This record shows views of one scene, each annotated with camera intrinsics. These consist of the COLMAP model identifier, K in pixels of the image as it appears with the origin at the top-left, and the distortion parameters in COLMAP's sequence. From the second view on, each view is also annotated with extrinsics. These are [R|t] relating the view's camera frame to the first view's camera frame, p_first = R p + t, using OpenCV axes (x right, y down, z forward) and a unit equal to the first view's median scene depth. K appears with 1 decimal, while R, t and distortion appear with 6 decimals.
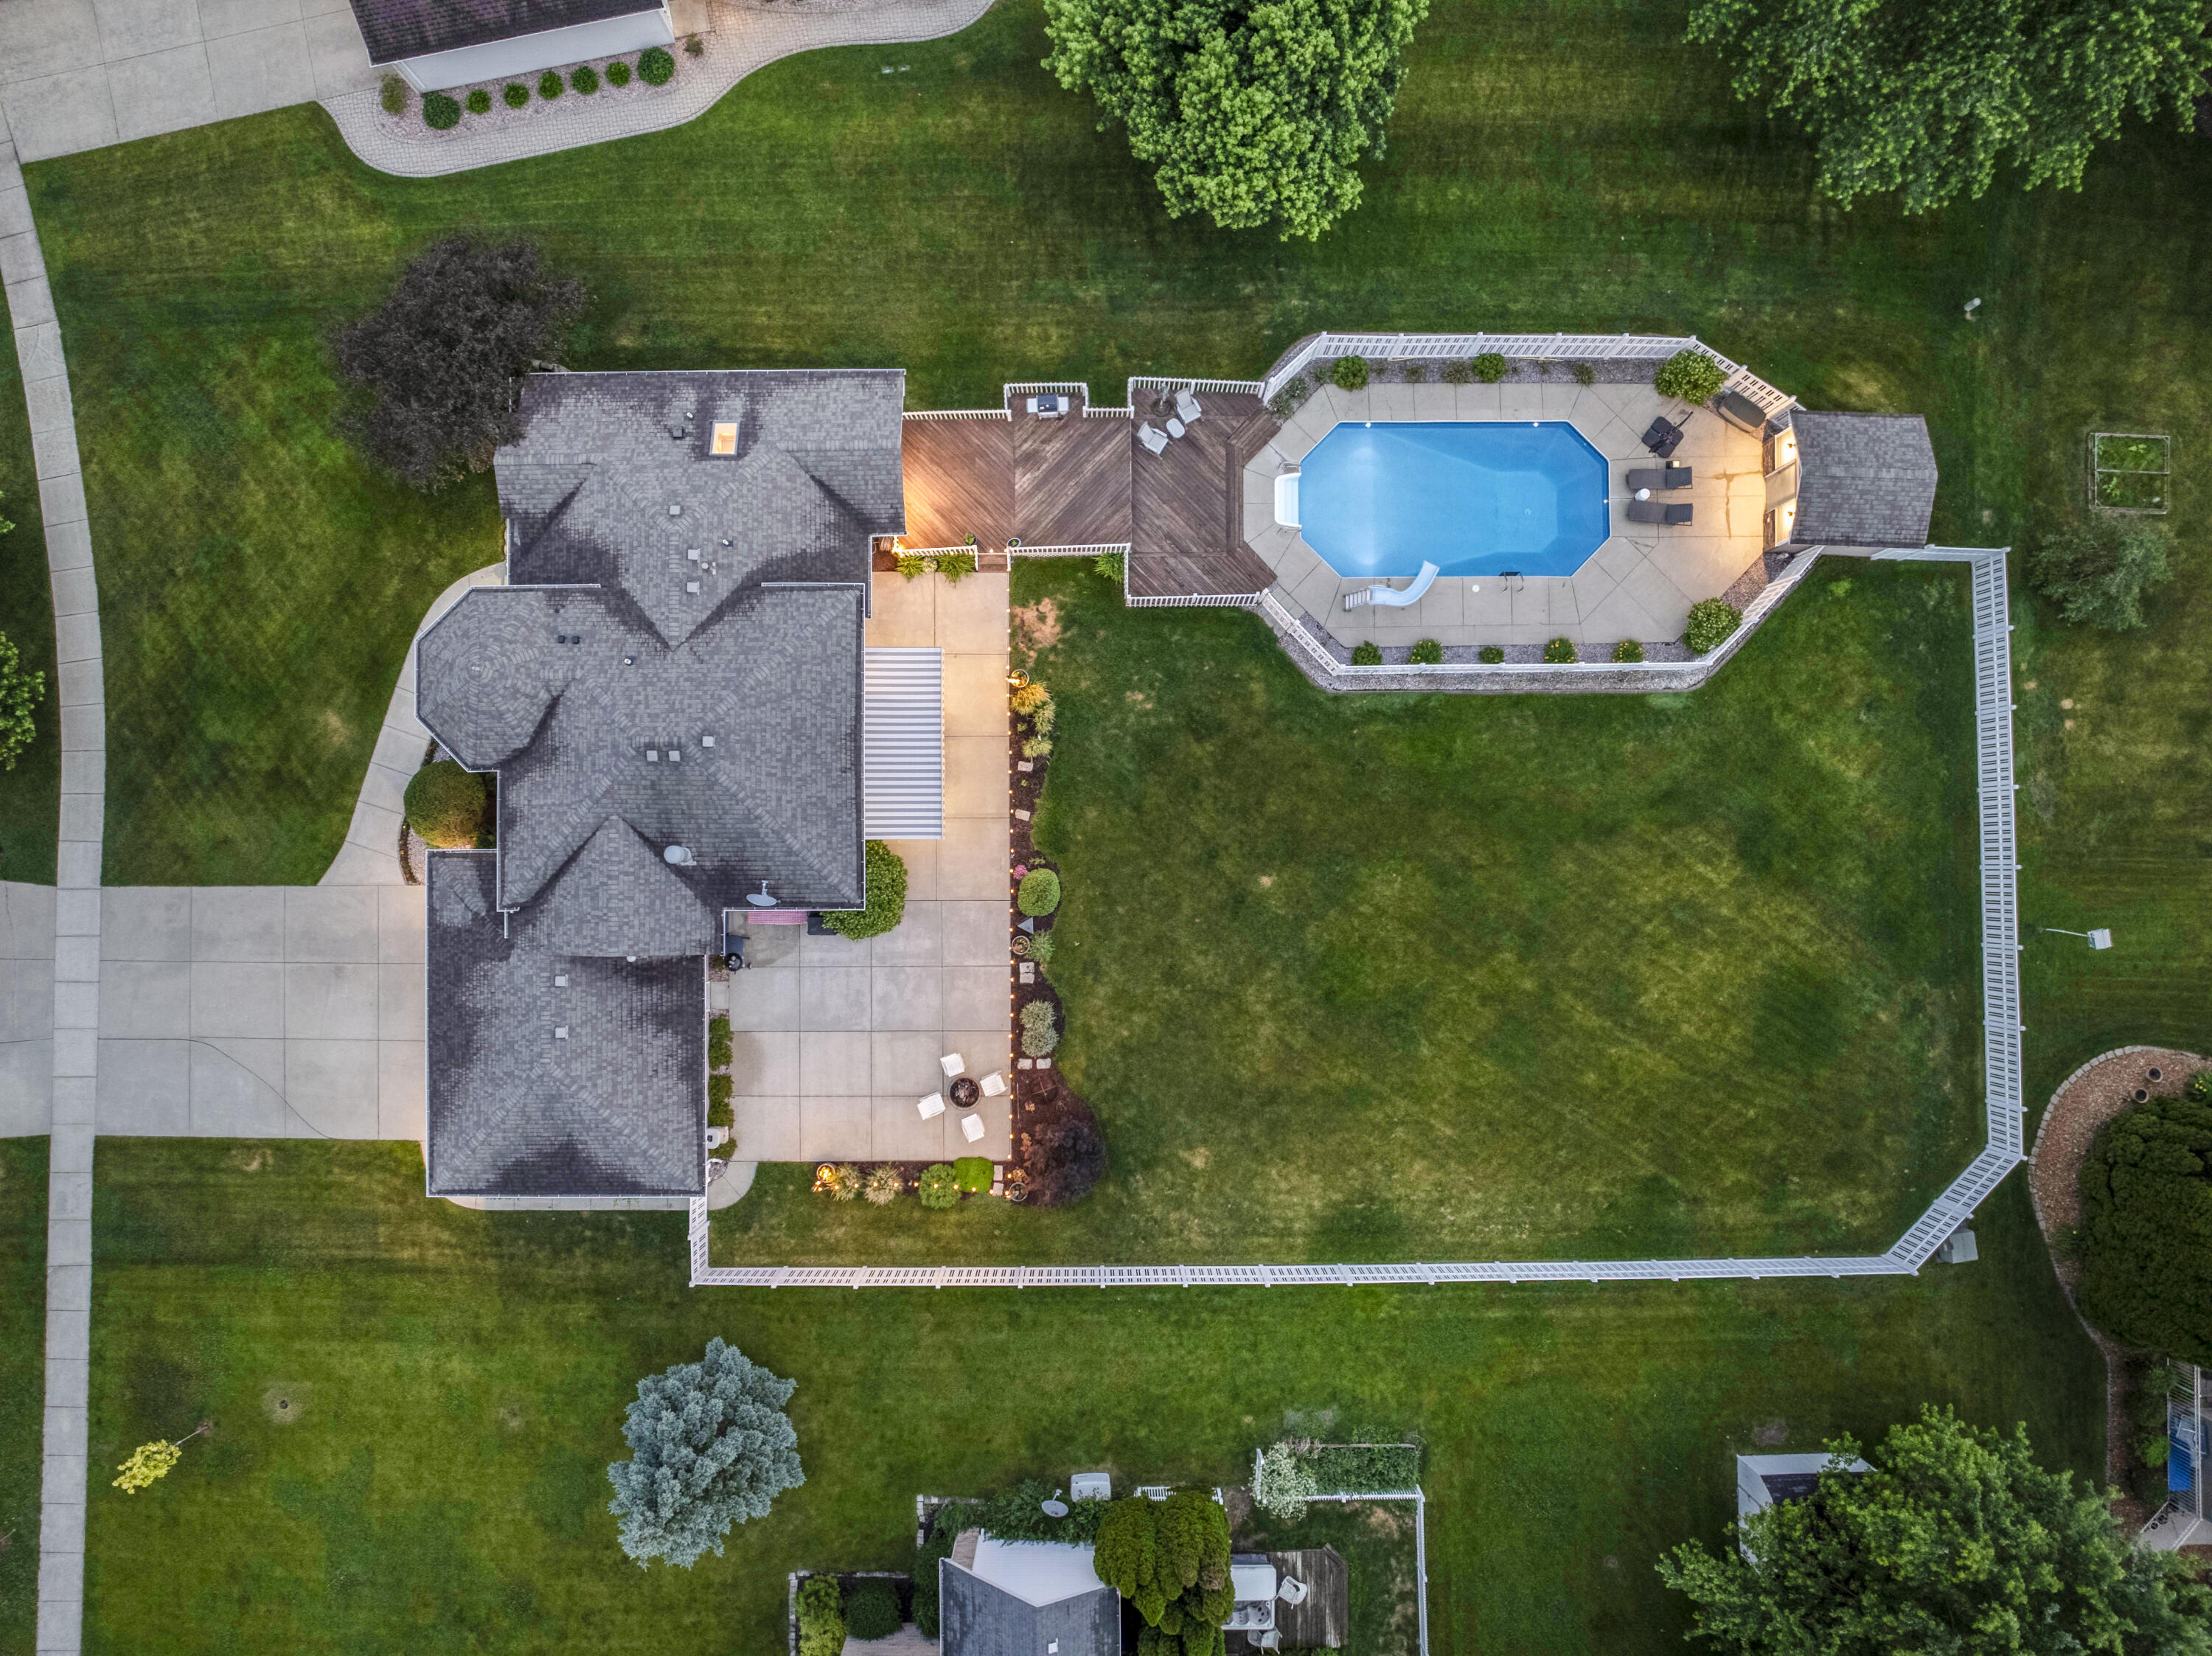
lens RADIAL K [[1556.2, 0, 1102.9], [0, 1556.2, 824.9], [0, 0, 1]] dist [-0.044065, 0.014222]
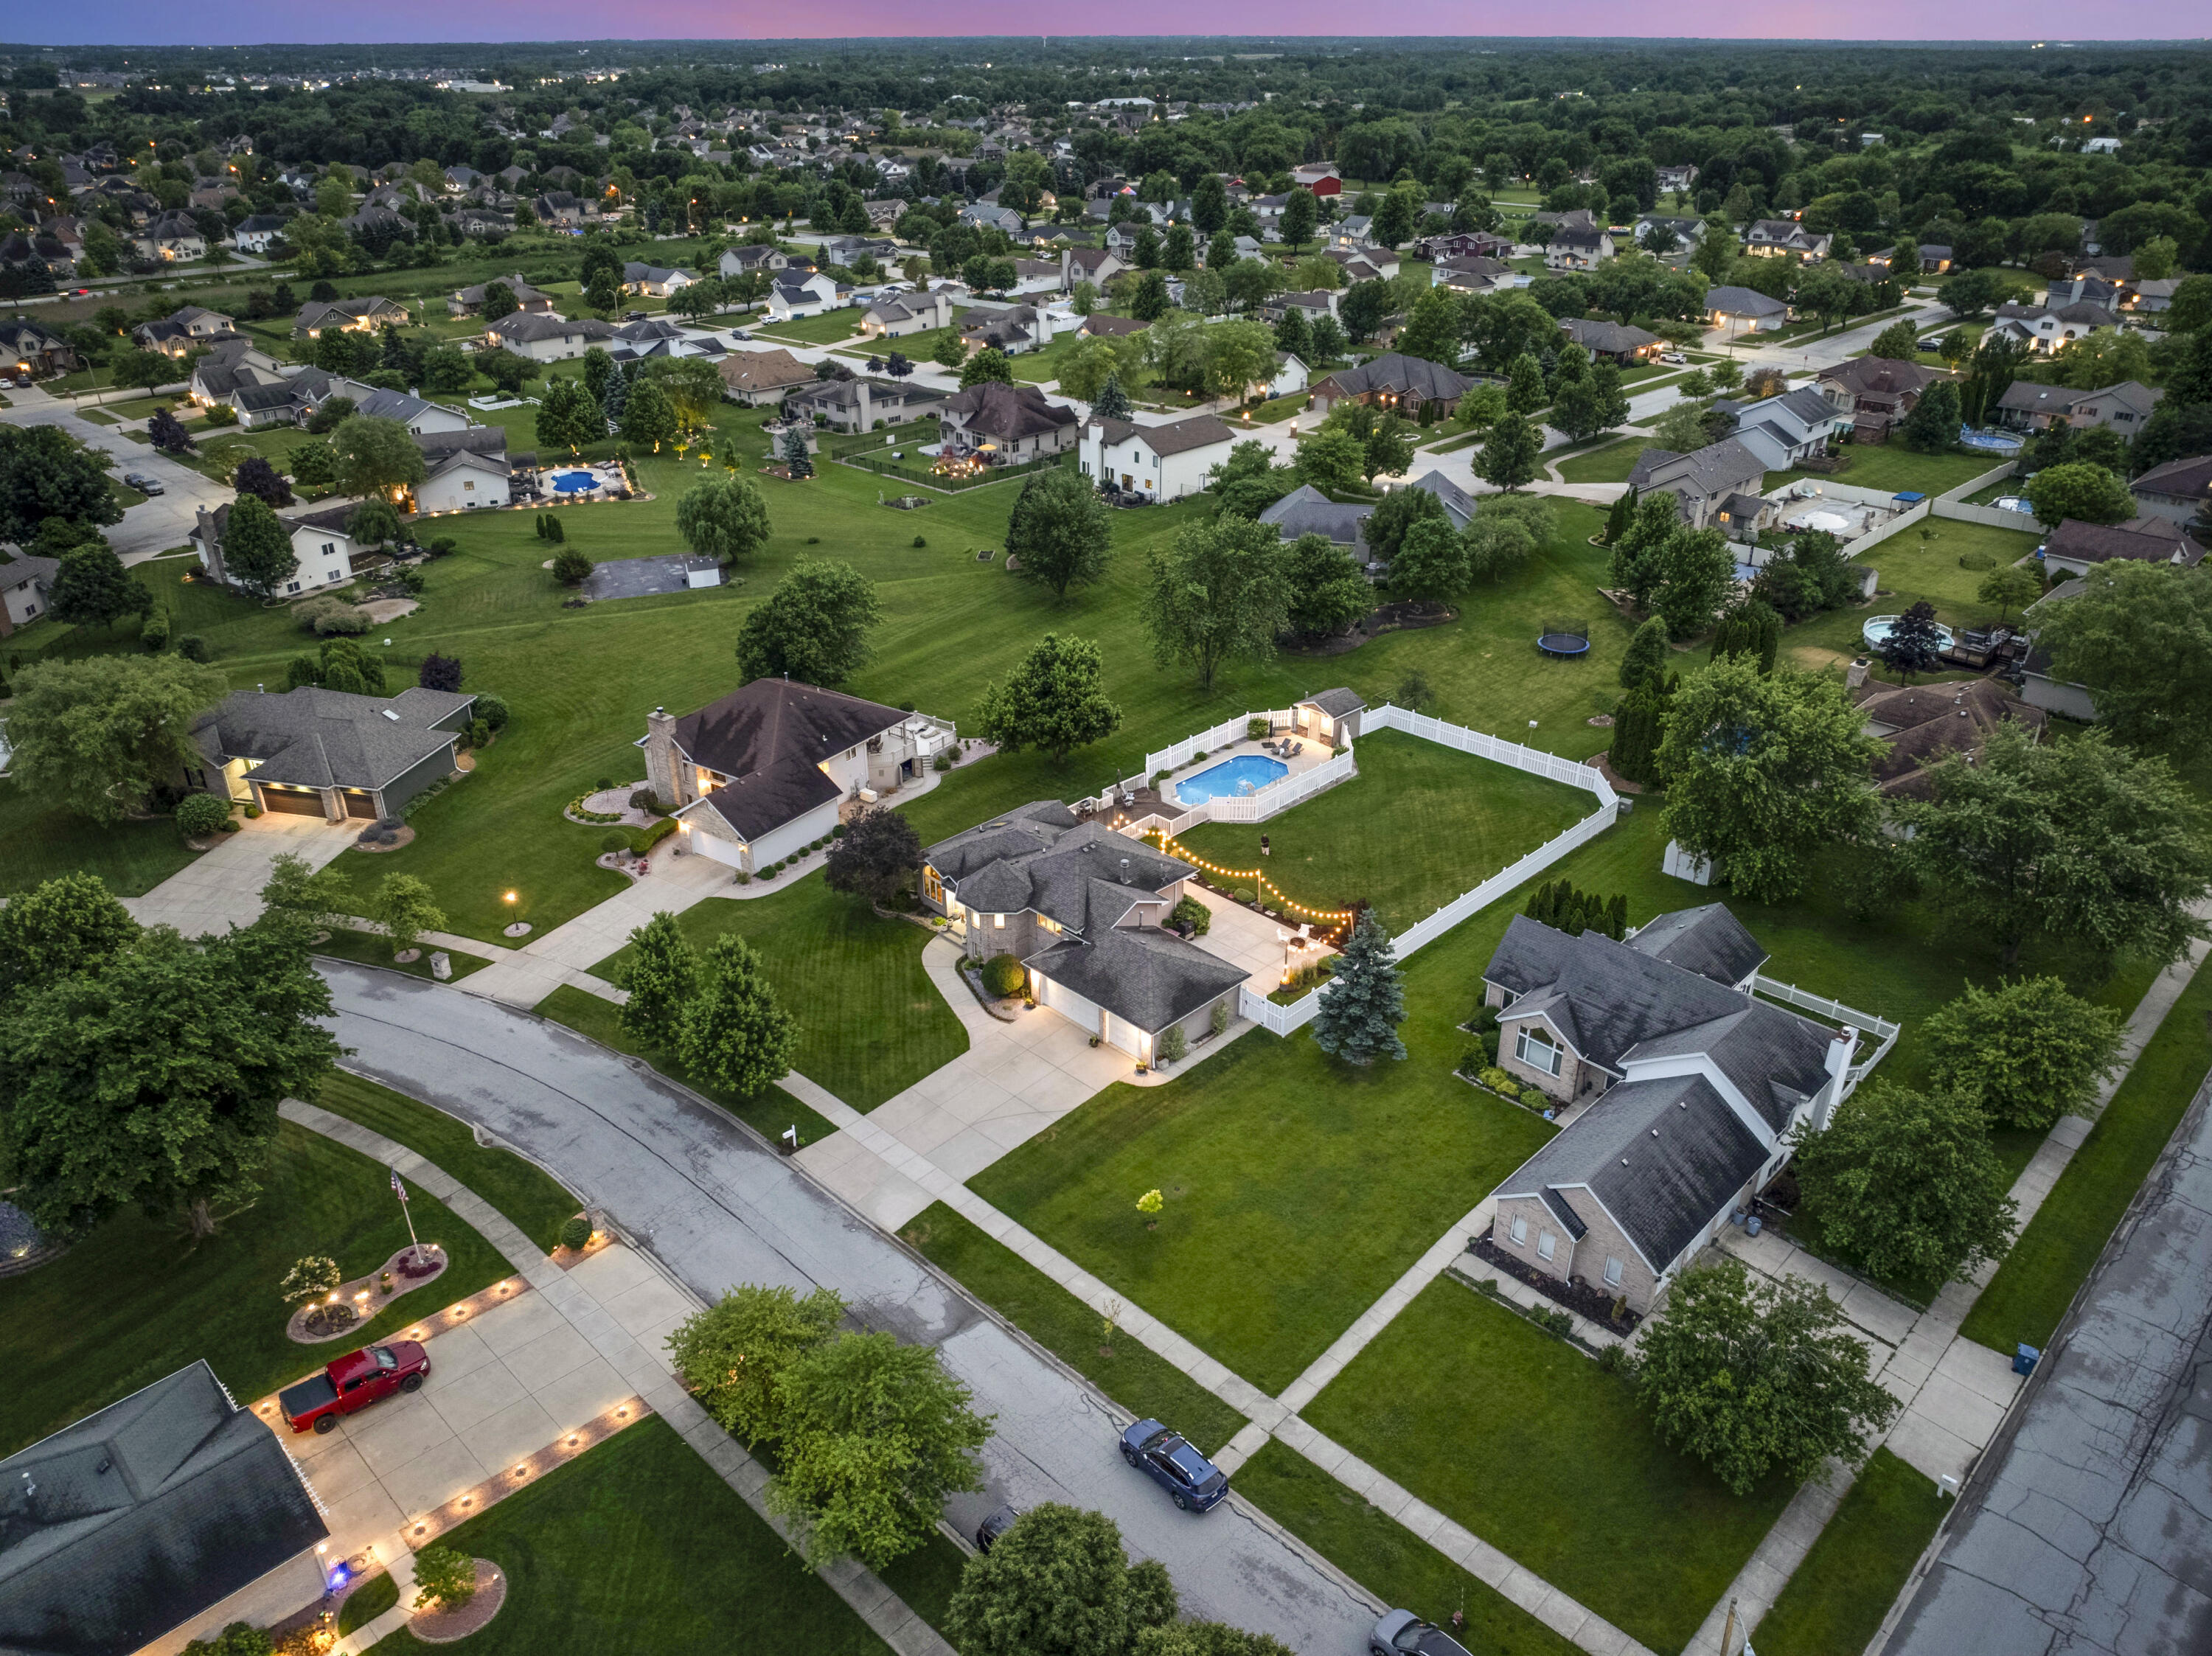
lens RADIAL K [[1556.2, 0, 1096.5], [0, 1556.2, 834.0], [0, 0, 1]] dist [-0.044065, 0.014222]
pose [[0.712646, -0.326855, 0.620726, -1.427219], [0.701367, 0.350649, -0.620588, 1.151292], [-0.014815, 0.877617, 0.479134, -0.058377]]
